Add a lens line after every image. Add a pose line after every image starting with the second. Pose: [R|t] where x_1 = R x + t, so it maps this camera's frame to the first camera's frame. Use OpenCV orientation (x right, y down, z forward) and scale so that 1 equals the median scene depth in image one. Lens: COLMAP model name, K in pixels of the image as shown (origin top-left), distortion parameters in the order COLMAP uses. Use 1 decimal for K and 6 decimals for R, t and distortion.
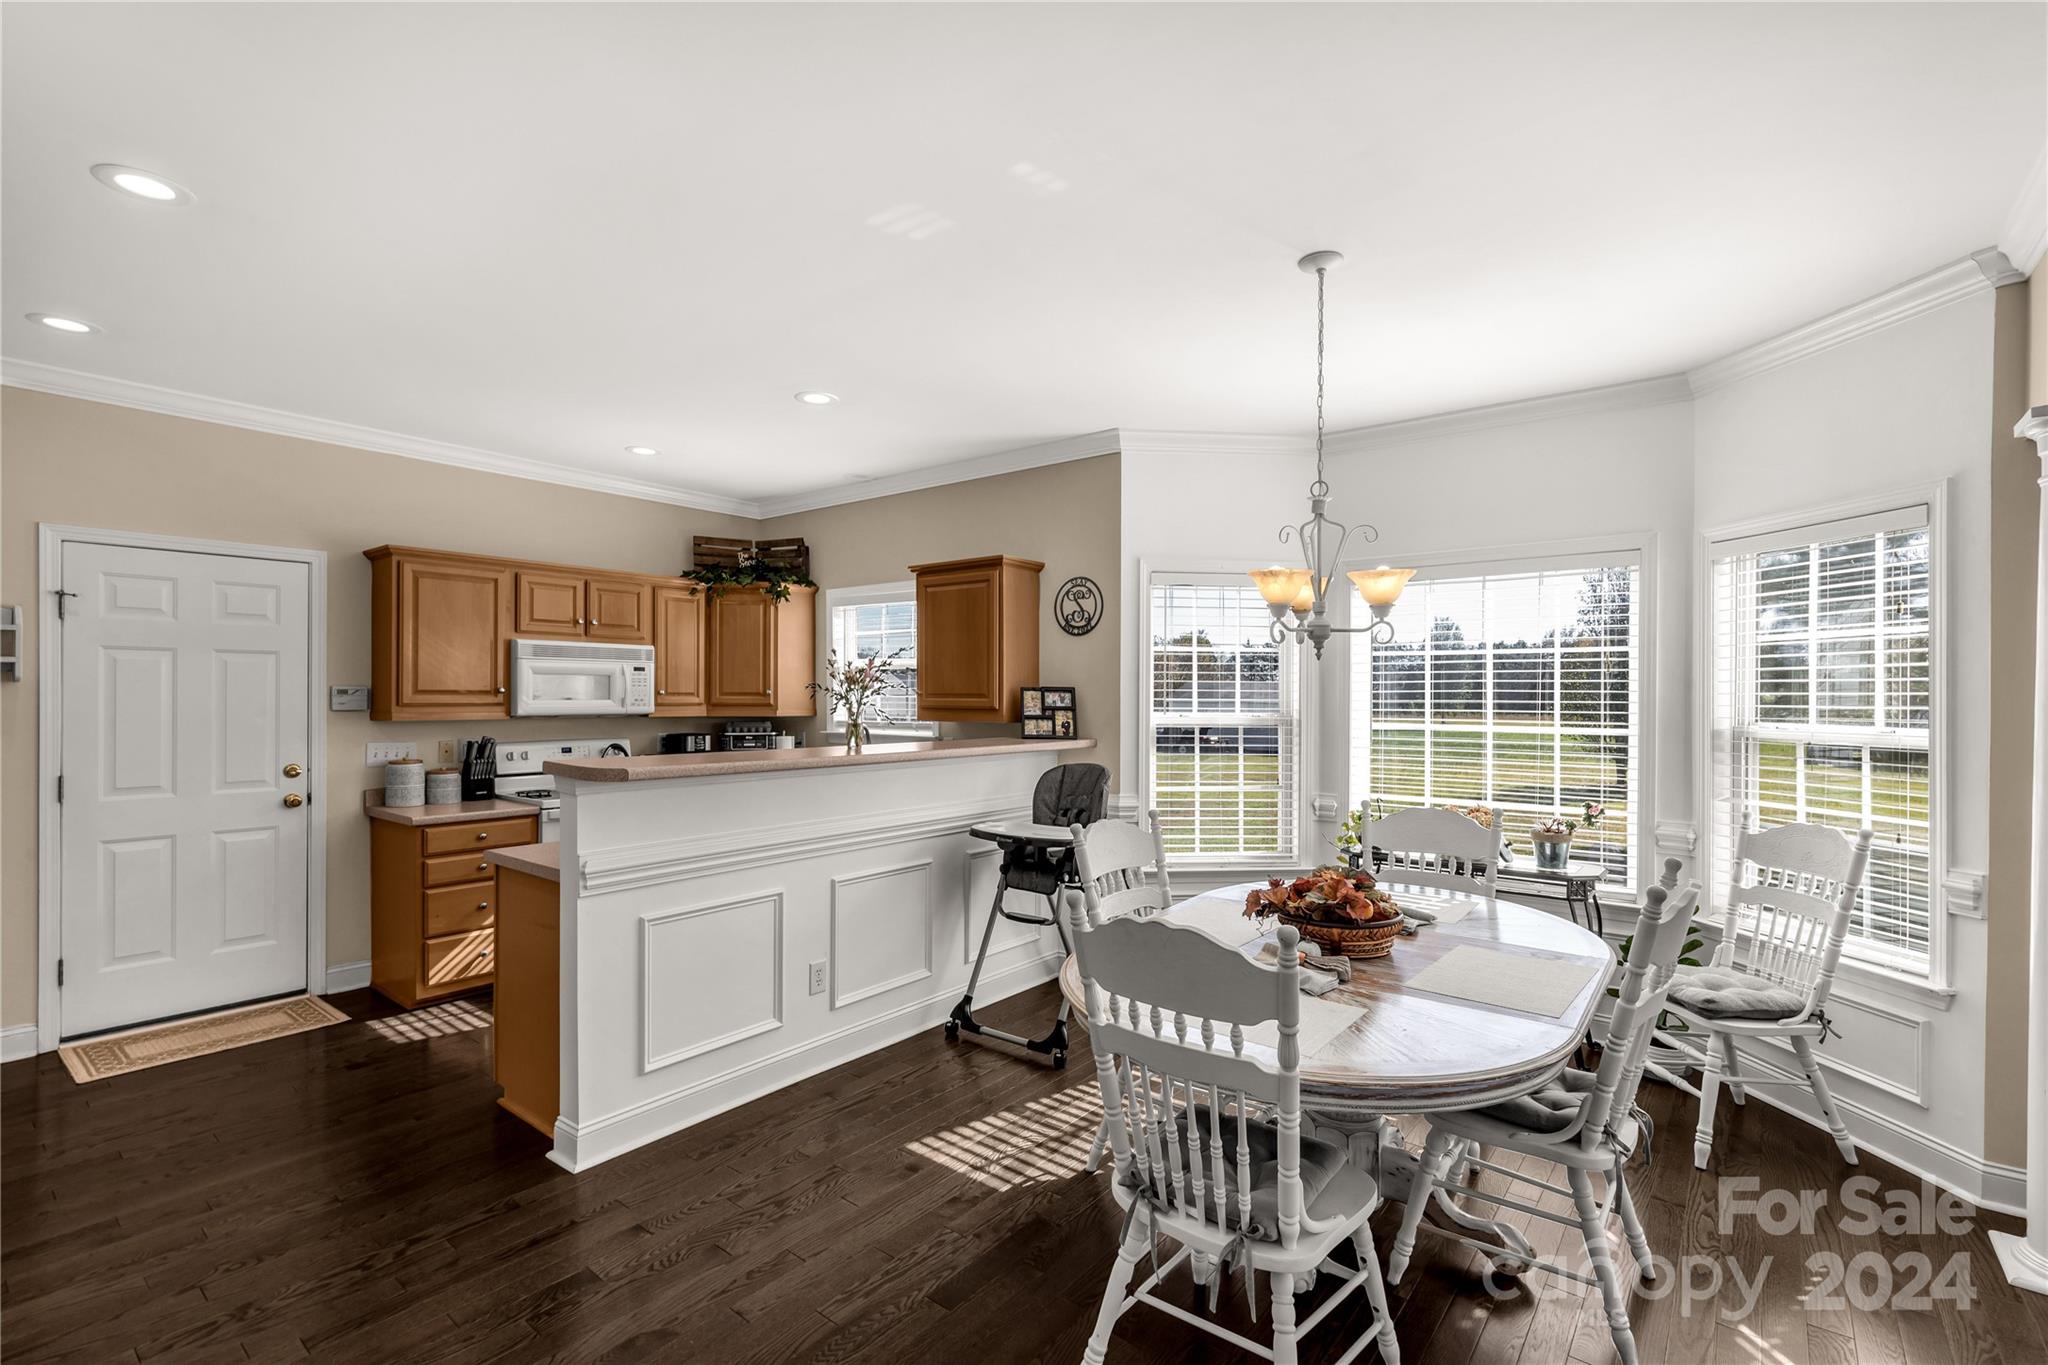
lens RADIAL K [[921.9, 0, 1023.1], [0, 921.9, 693.1], [0, 0, 1]] dist [0.002422, 0.000142]
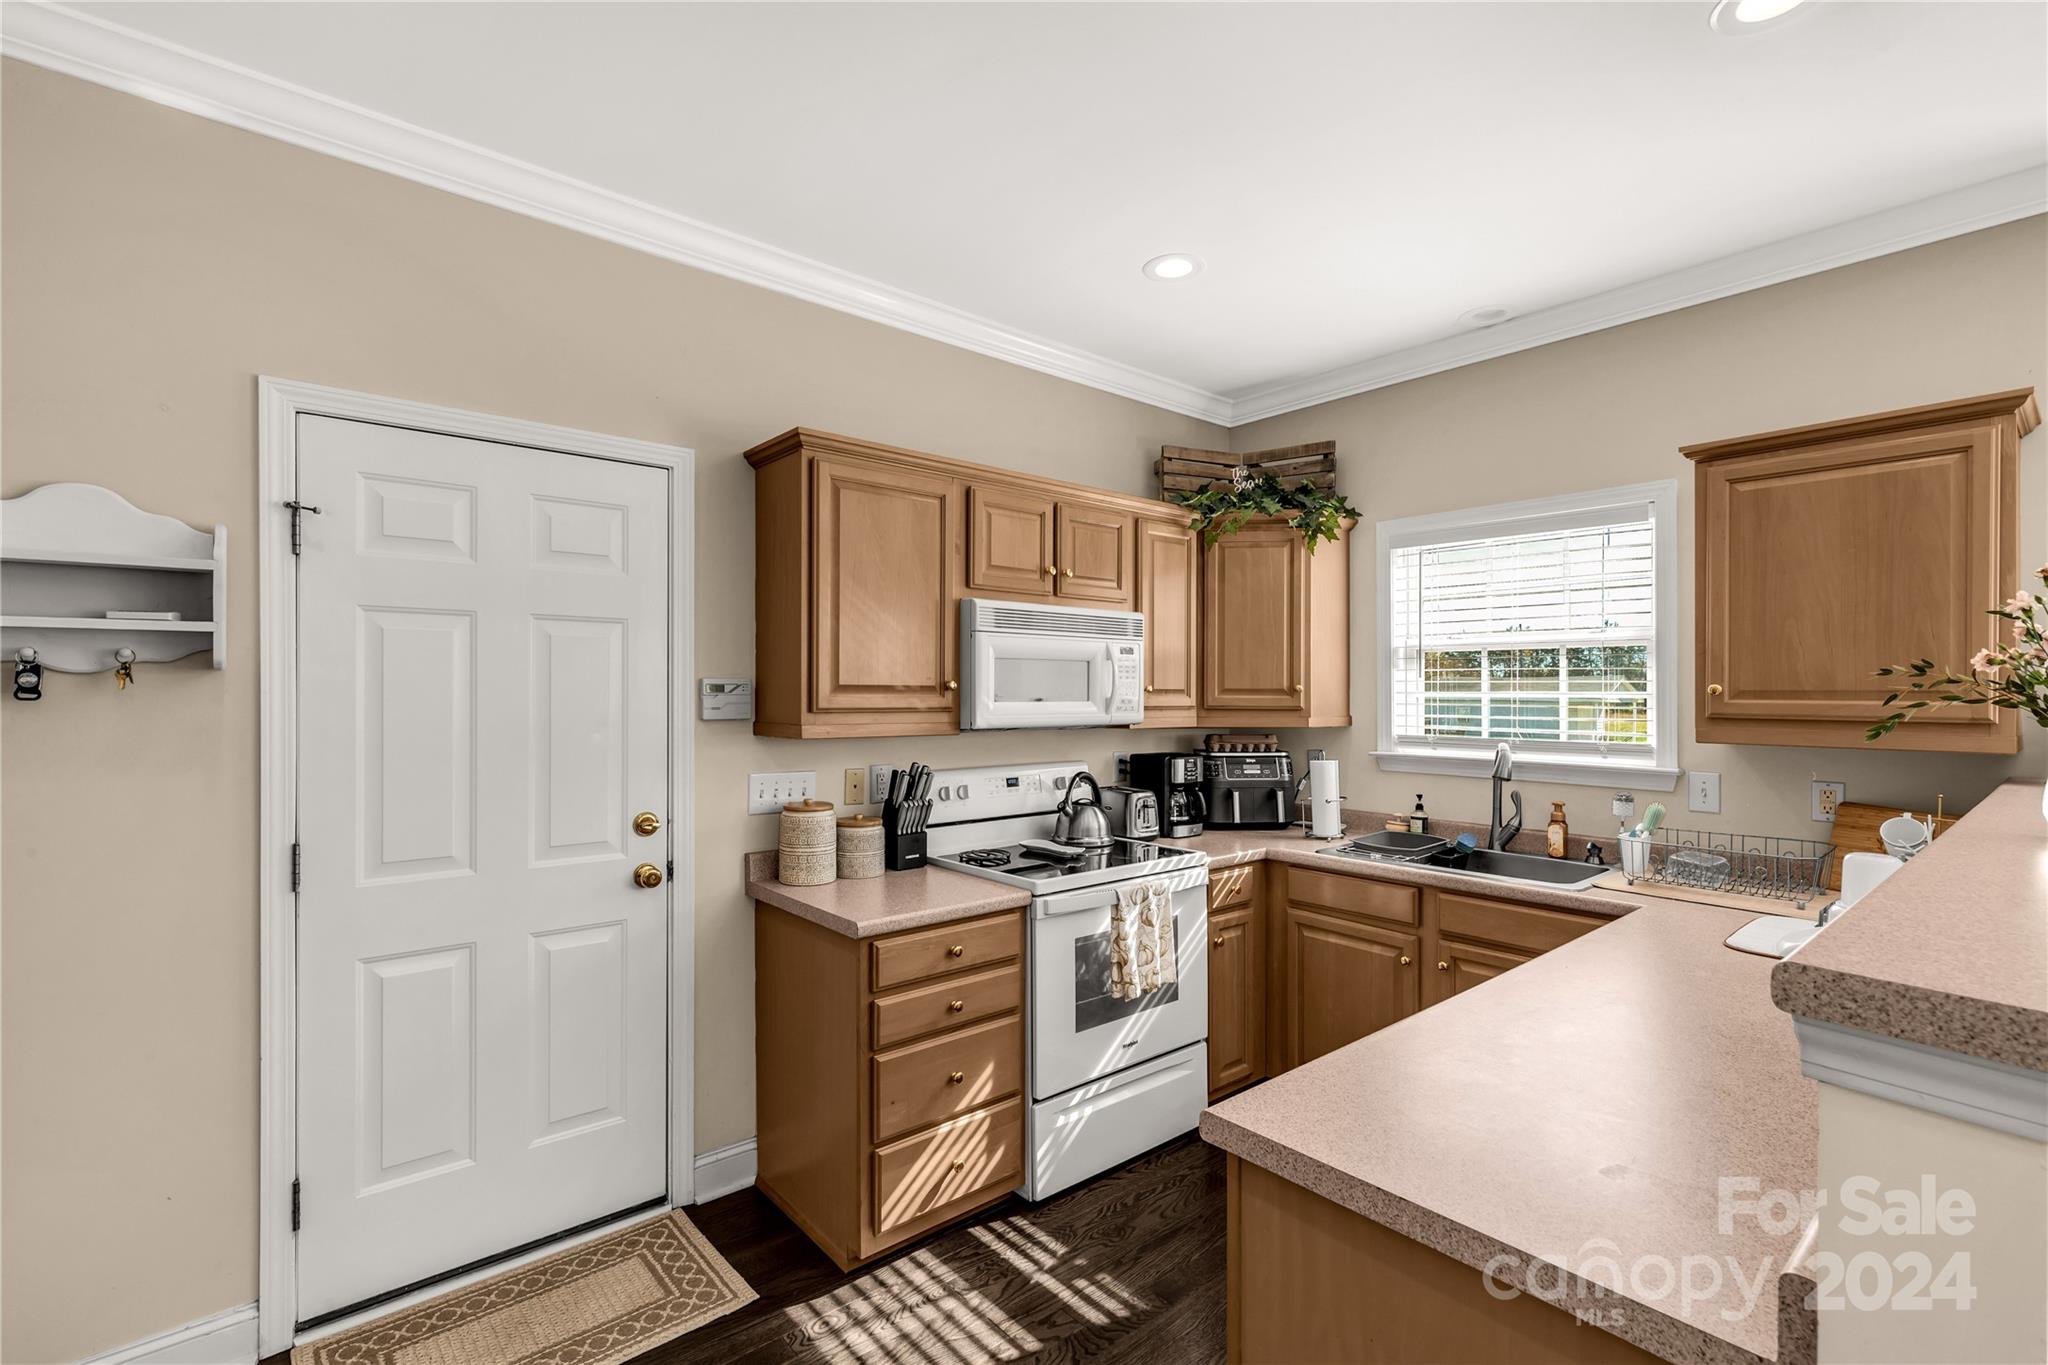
lens RADIAL K [[921.9, 0, 1023.6], [0, 921.9, 691.7], [0, 0, 1]] dist [0.002422, 0.000142]
pose [[0.981913, -0.001122, -0.189330, -0.424976], [0.001302, 0.999999, 0.000823, 0.000520], [0.189329, -0.001054, 0.981913, 0.449987]]
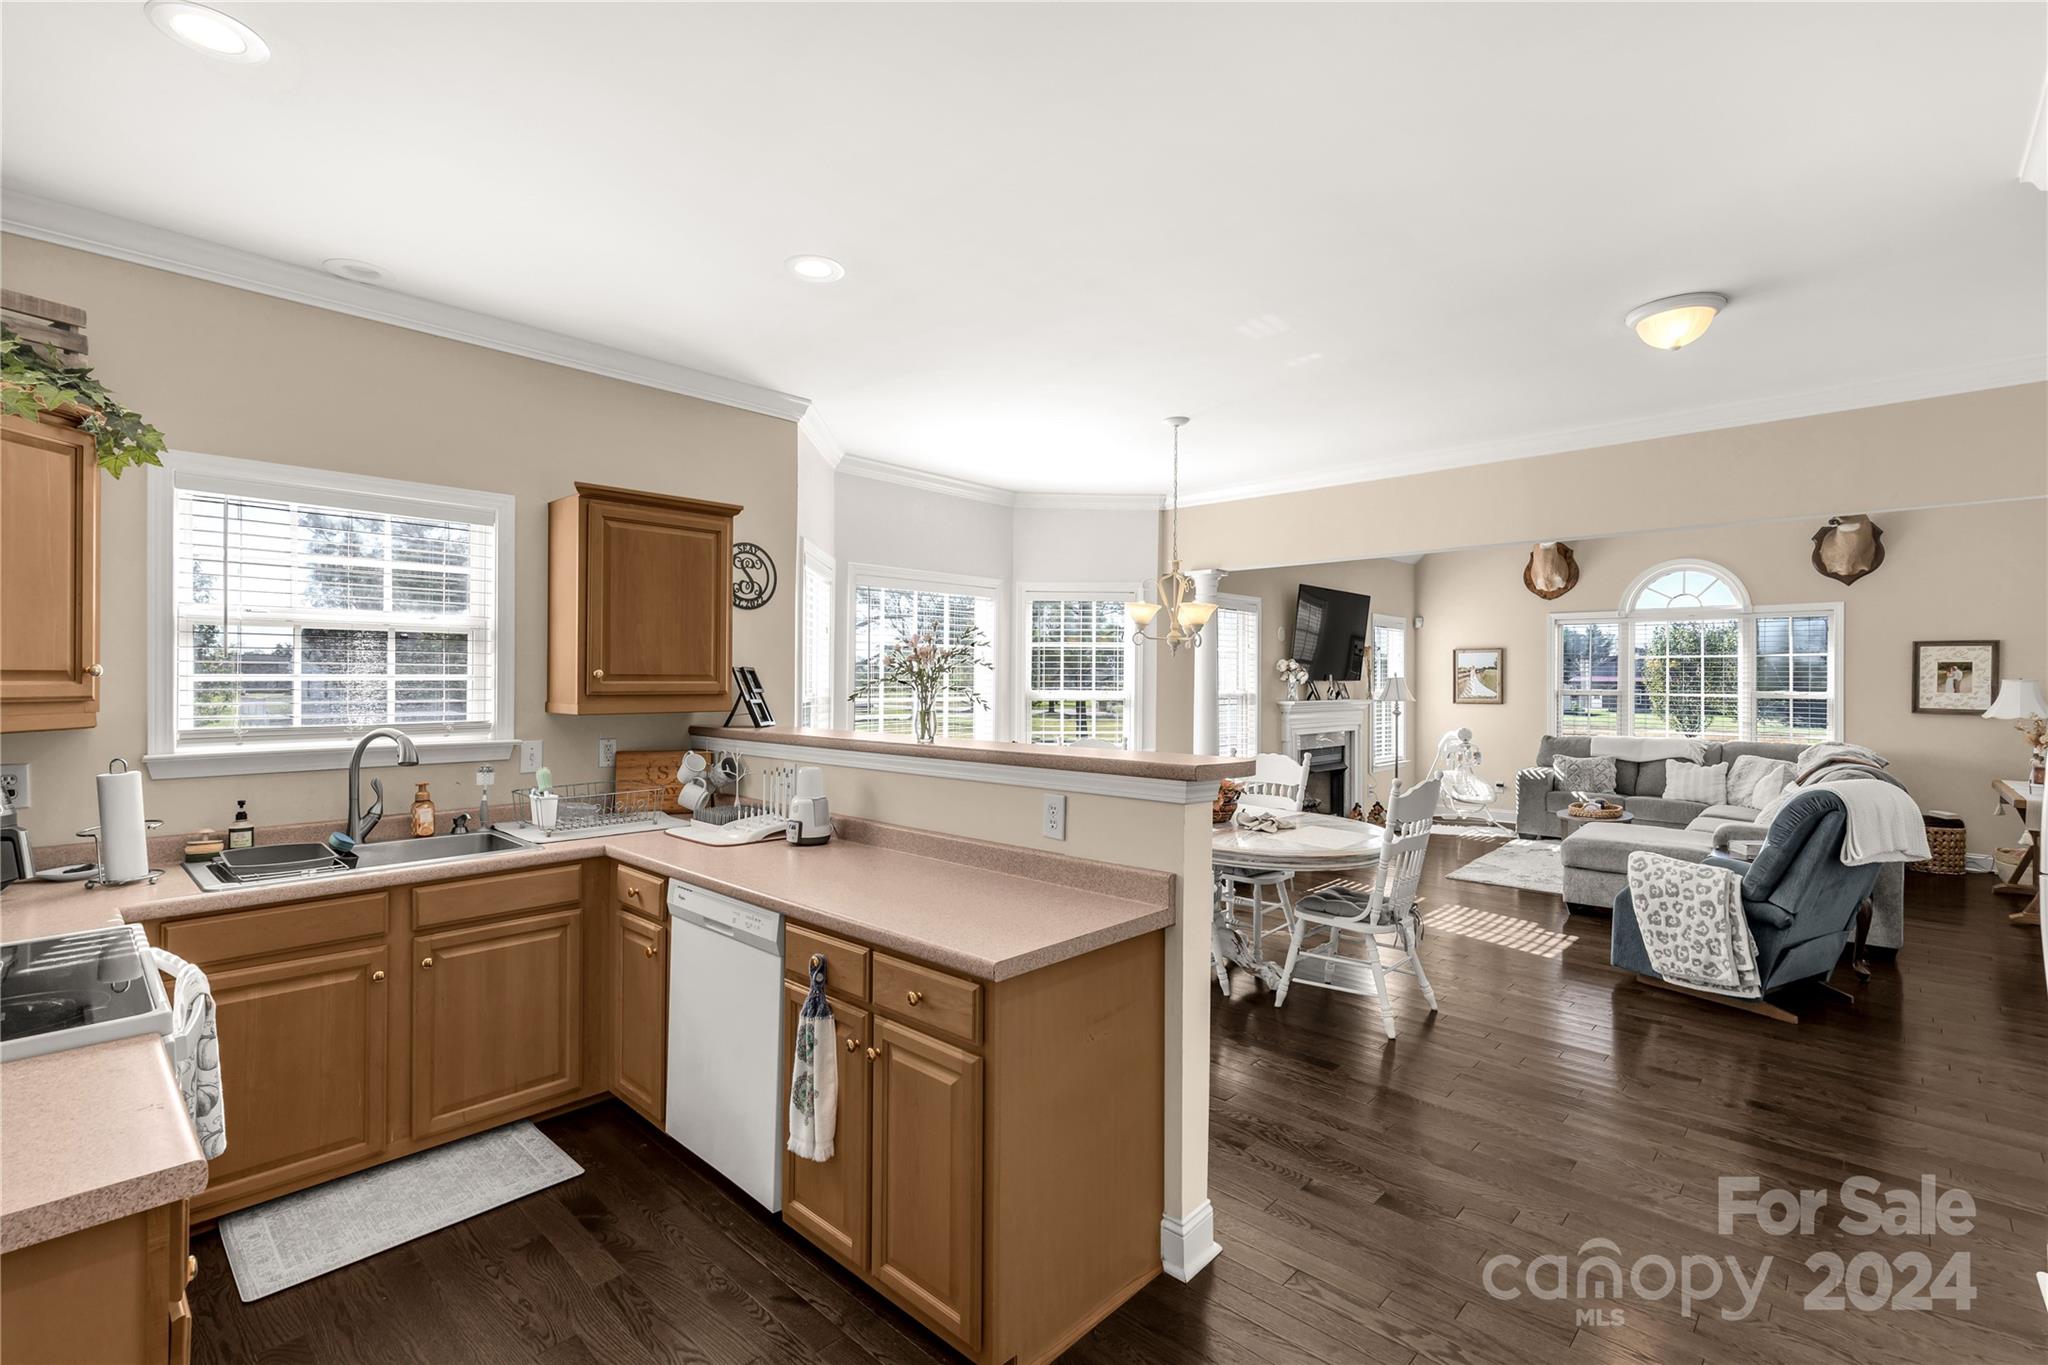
lens RADIAL K [[921.9, 0, 1017.9], [0, 921.9, 676.5], [0, 0, 1]] dist [0.002422, 0.000142]
pose [[0.071669, -0.002883, 0.997424, -0.819254], [-0.004333, 0.999985, 0.003202, -0.001232], [-0.997419, -0.004551, 0.071655, 0.687194]]
